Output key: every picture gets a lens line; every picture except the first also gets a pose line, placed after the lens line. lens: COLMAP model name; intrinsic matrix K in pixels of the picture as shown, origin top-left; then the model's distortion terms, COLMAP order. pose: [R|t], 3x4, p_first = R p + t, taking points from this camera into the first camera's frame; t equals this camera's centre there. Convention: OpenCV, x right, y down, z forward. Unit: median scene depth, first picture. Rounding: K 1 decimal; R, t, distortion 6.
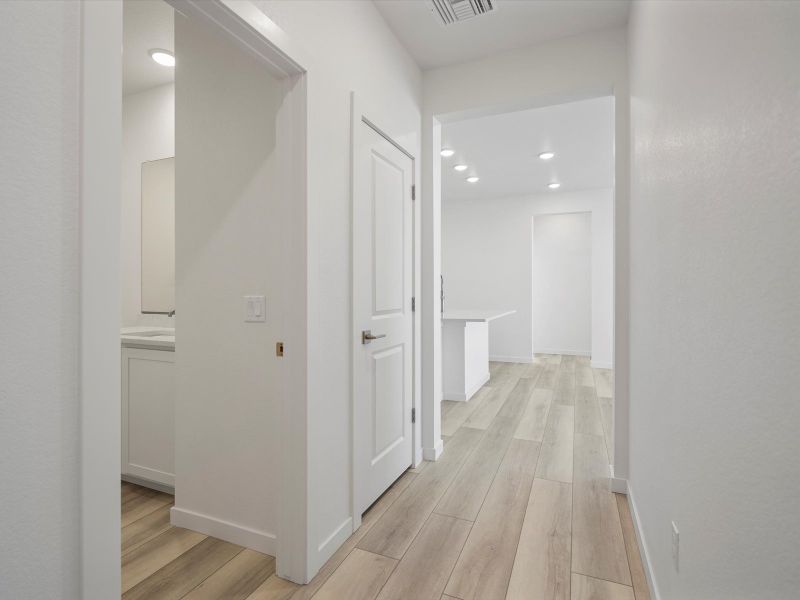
lens RADIAL K [[408.6, 0, 400.0], [0, 408.6, 300.0], [0, 0, 1]] dist [-0.000393, 0.000580]
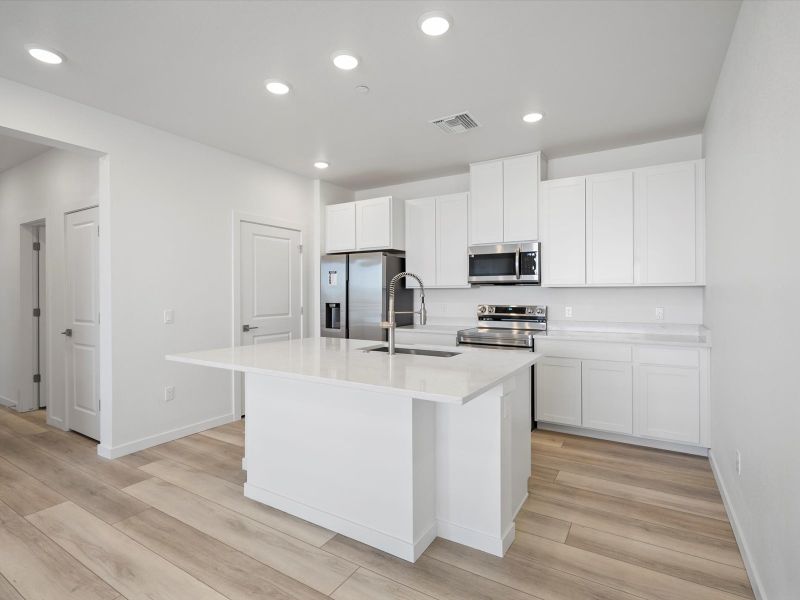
lens RADIAL K [[408.6, 0, 400.0], [0, 408.6, 300.0], [0, 0, 1]] dist [-0.000393, 0.000580]
pose [[-0.146273, 0.014406, -0.989139, 1.087023], [-0.015004, 0.999747, 0.016779, -0.076856], [0.989130, 0.017295, -0.146020, 1.981899]]
